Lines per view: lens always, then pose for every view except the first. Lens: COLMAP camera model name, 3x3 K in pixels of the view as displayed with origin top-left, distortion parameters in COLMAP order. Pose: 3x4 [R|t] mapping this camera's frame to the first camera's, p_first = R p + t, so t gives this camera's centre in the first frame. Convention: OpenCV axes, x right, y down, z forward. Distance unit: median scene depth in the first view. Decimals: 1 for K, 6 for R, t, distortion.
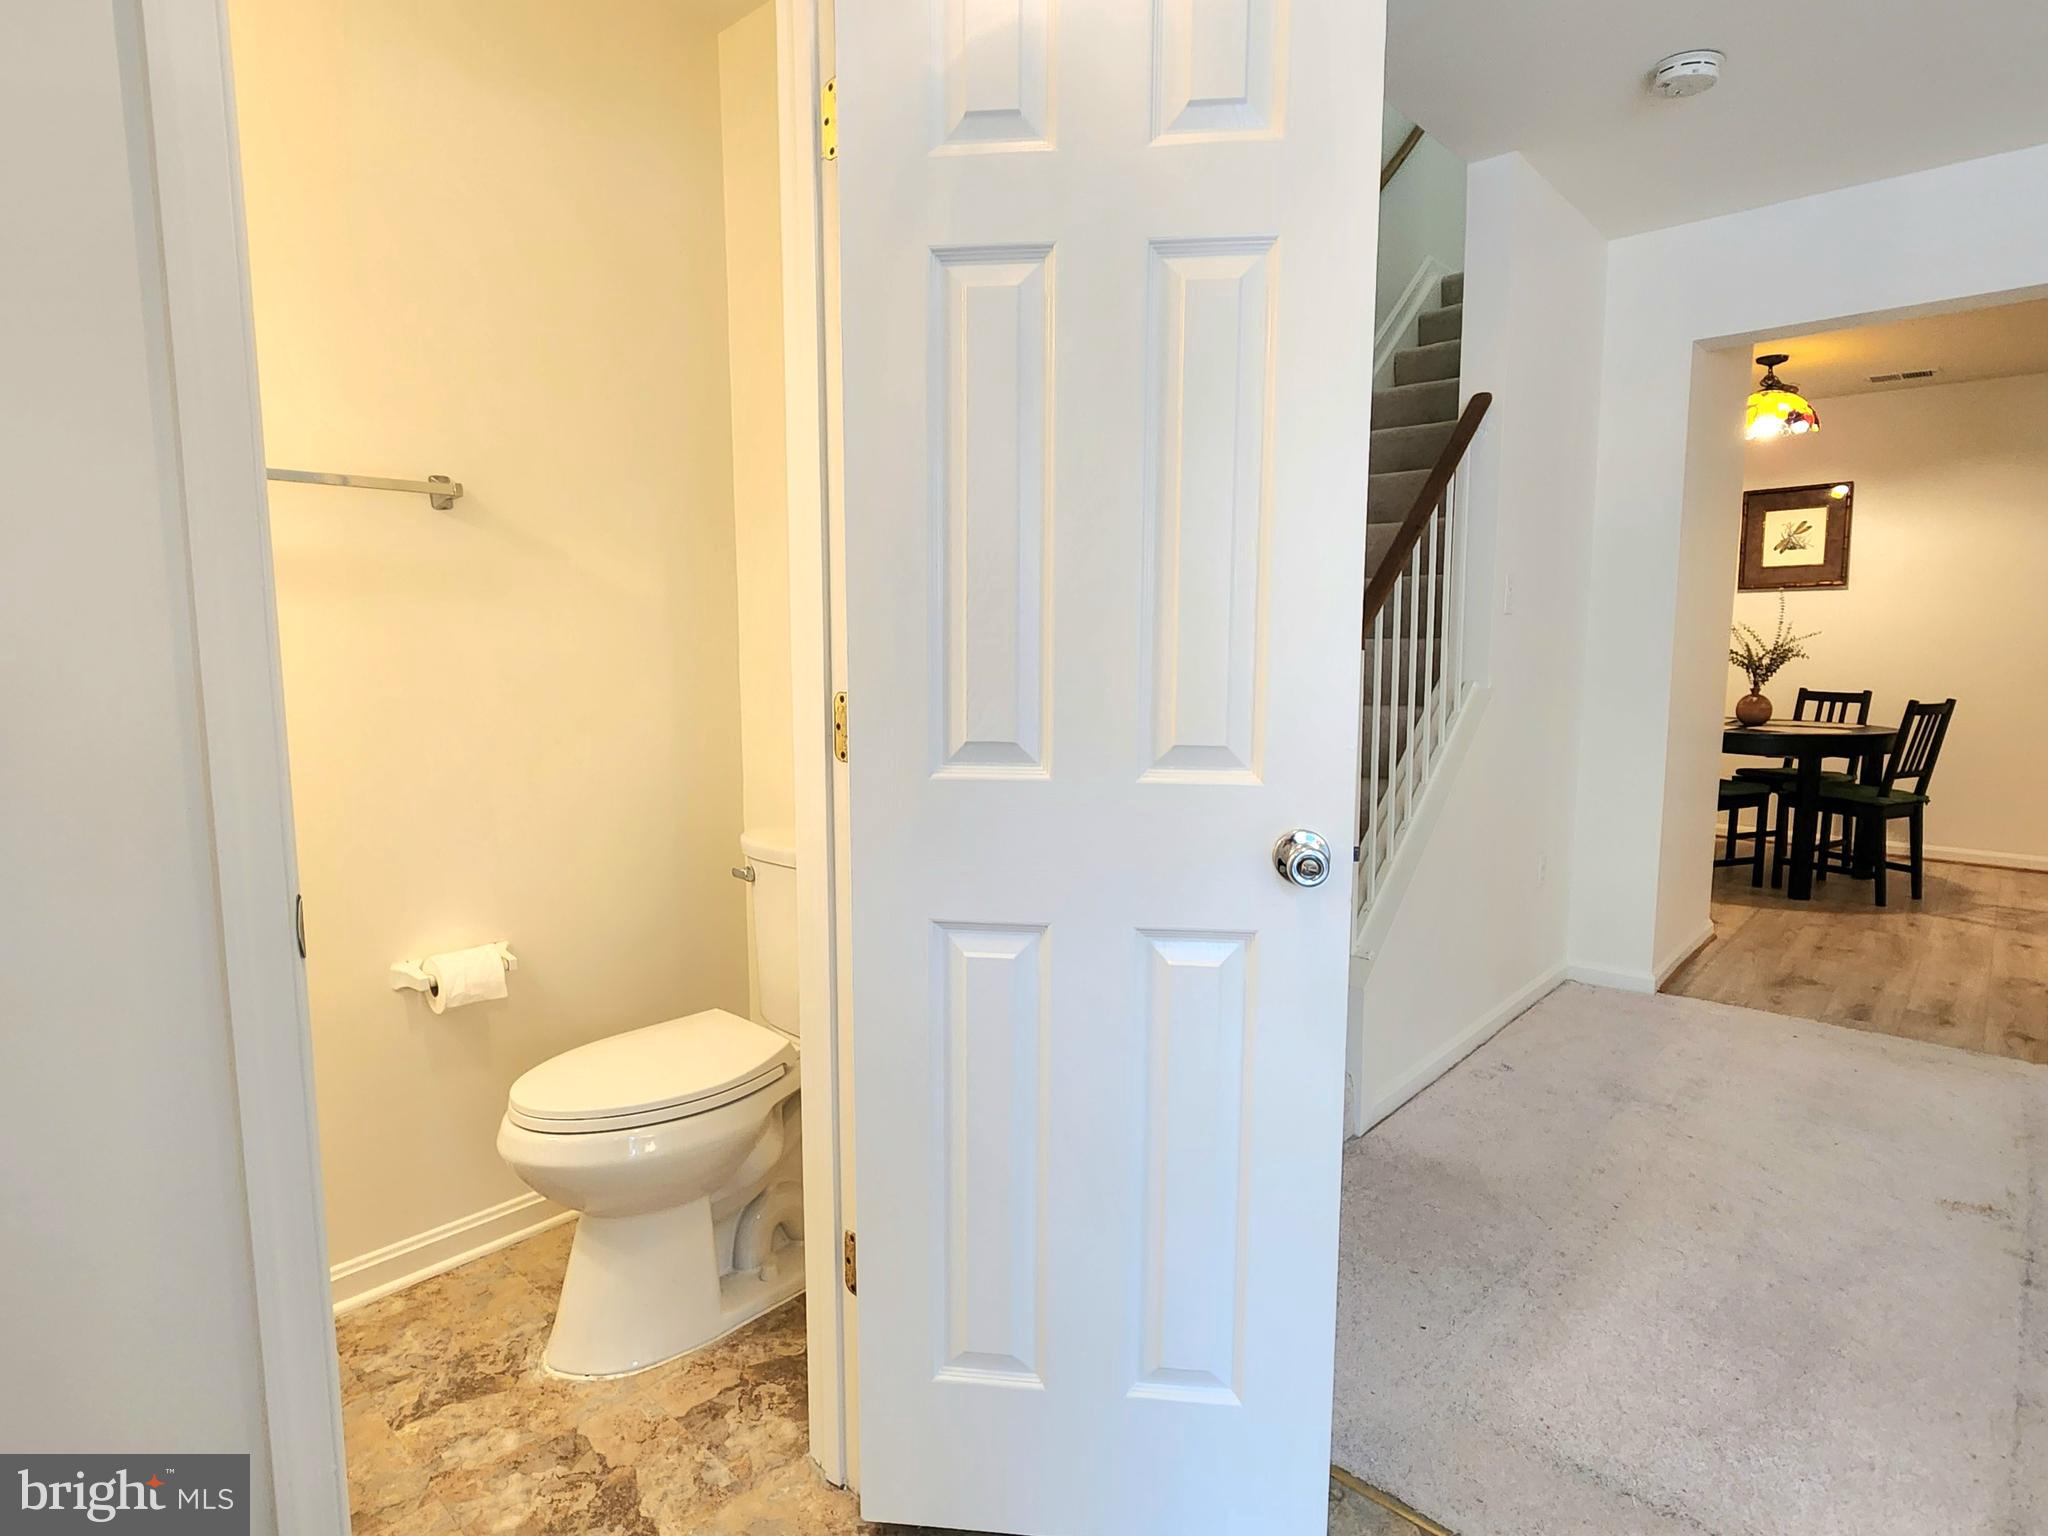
lens RADIAL K [[1081.2, 0, 1012.5], [0, 1081.2, 760.0], [0, 0, 1]] dist [0.006083, 0.000978]
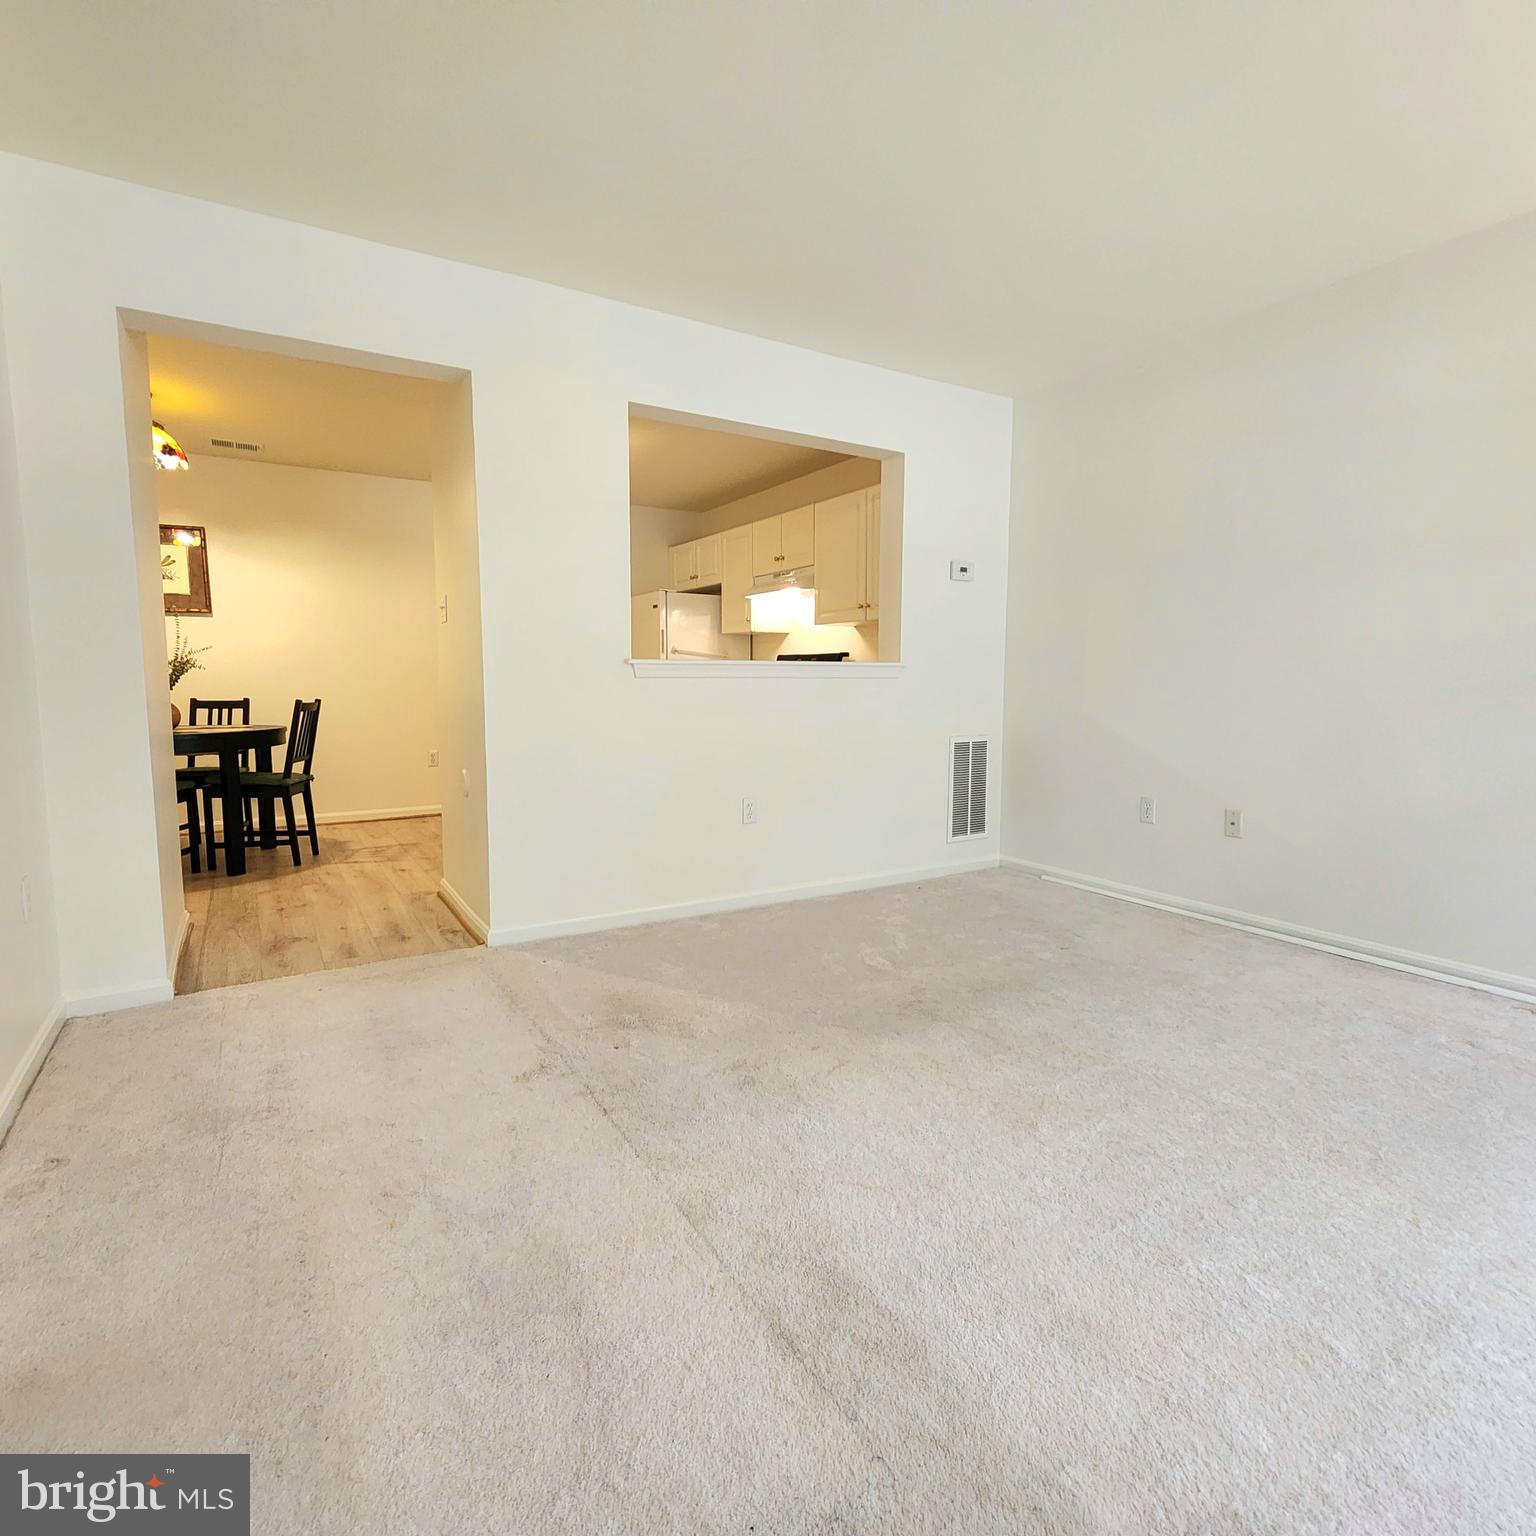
lens RADIAL K [[838.7, 0, 763.5], [0, 838.7, 763.2], [0, 0, 1]] dist [-0.002480, 0.000451]
pose [[0.270574, -0.088539, 0.958619, 0.039113], [0.106307, 0.992420, 0.061656, 0.017657], [-0.956812, 0.085225, 0.277936, 0.243241]]
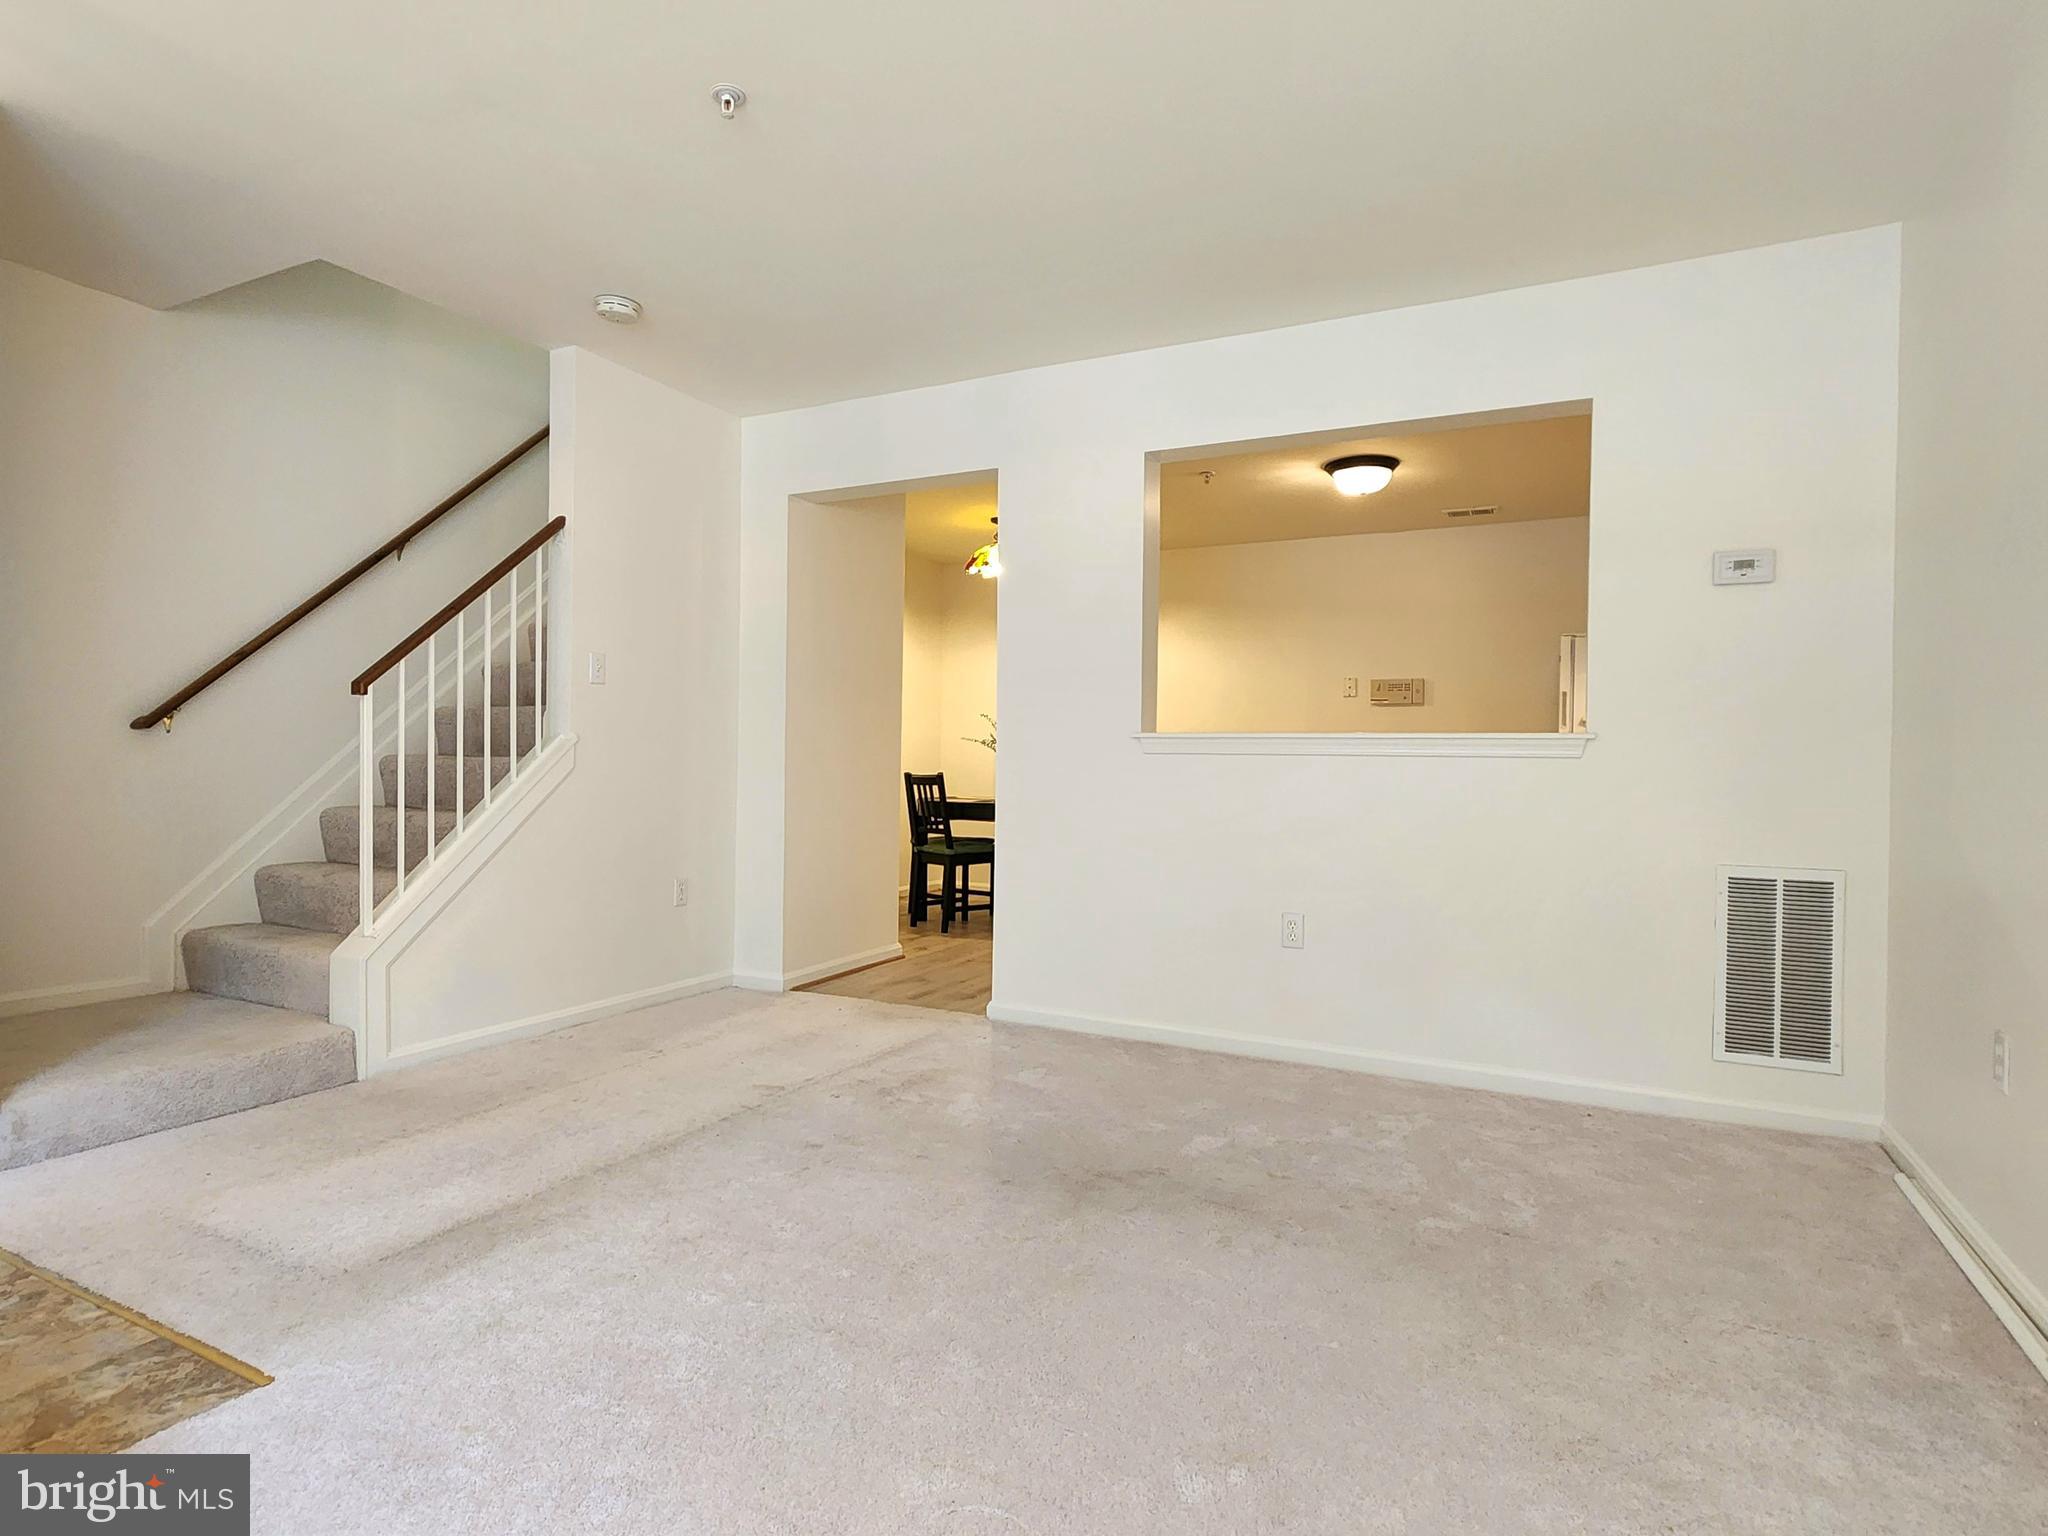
lens RADIAL K [[1091.0, 0, 1009.8], [0, 1091.0, 782.3], [0, 0, 1]] dist [0.002205, 0.001696]
pose [[0.962498, 0.011566, 0.271044, 0.427306], [0.013262, 0.995890, -0.089592, 0.076986], [-0.270966, 0.089827, 0.958388, -0.276325]]
